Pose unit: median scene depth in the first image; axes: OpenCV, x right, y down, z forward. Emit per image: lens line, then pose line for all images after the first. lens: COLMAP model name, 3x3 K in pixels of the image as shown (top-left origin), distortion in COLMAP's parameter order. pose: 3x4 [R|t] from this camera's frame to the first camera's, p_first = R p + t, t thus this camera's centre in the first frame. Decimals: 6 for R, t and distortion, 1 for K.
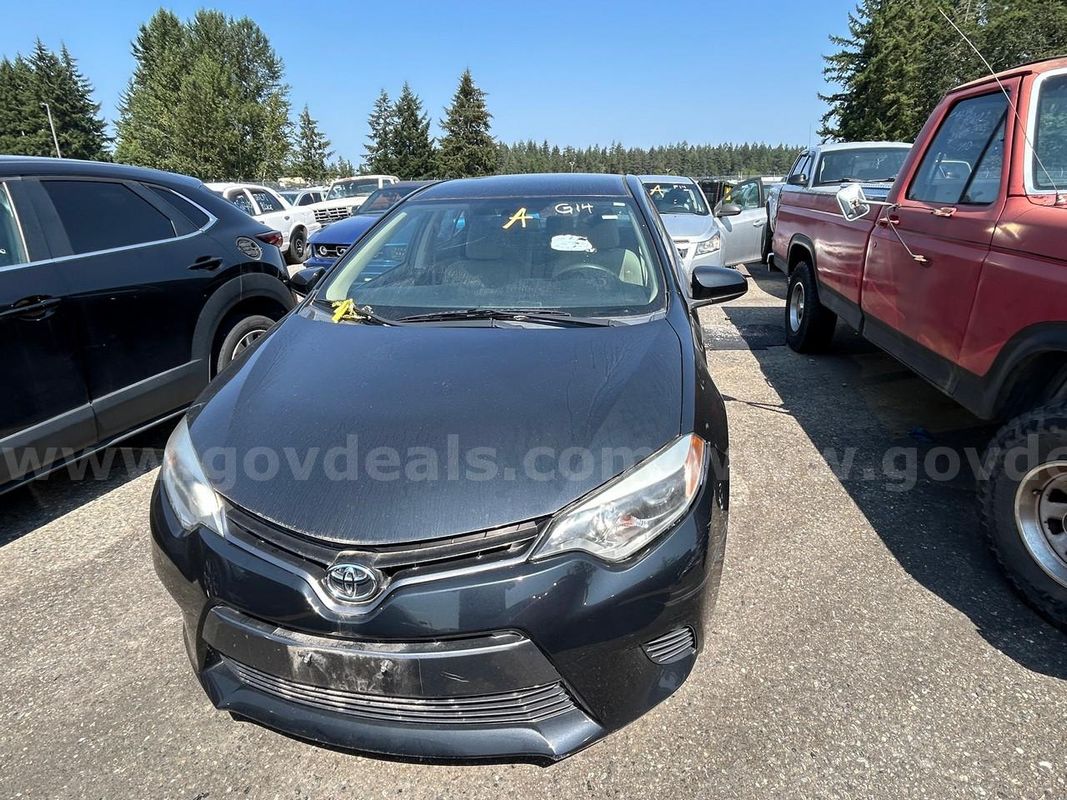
lens RADIAL K [[603.2, 0, 538.9], [0, 603.2, 402.6], [0, 0, 1]] dist [-0.010807, 0.008860]
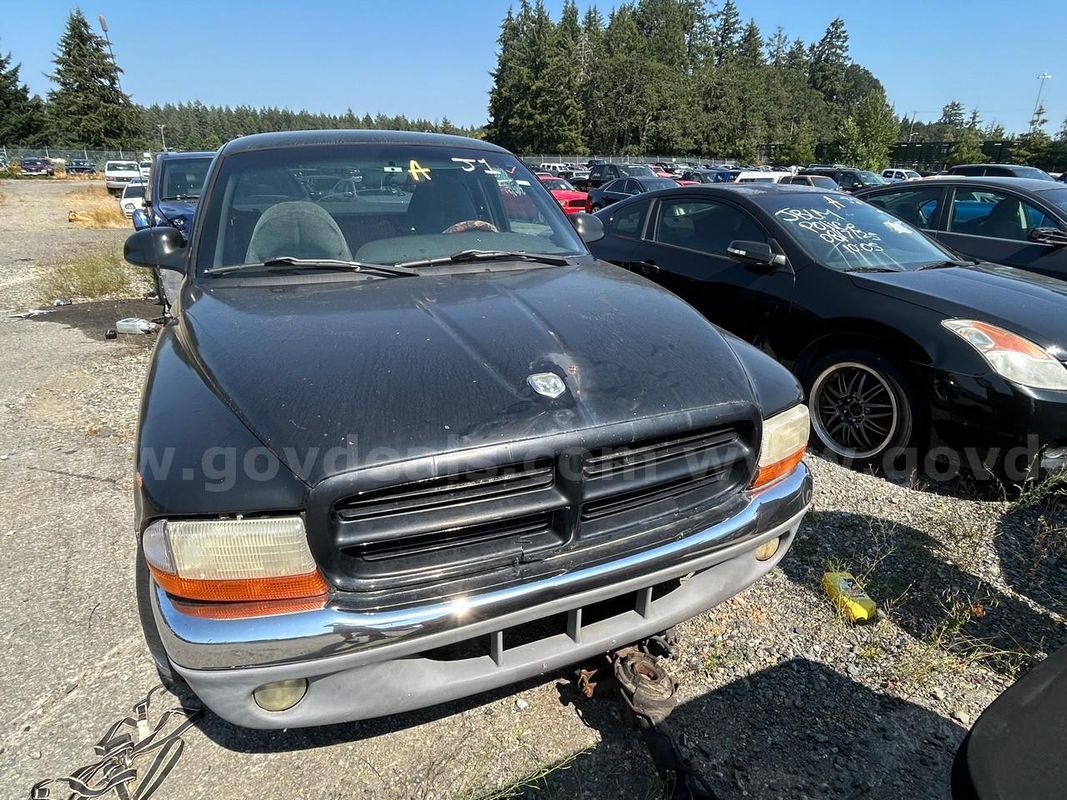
lens RADIAL K [[639.9, 0, 540.3], [0, 639.9, 407.6], [0, 0, 1]] dist [-0.015899, 0.011007]
pose [[0.744120, -0.226125, 0.628612, -0.321678], [0.203998, 0.972940, 0.108504, 0.016701], [-0.636137, 0.047496, 0.770113, -0.059949]]
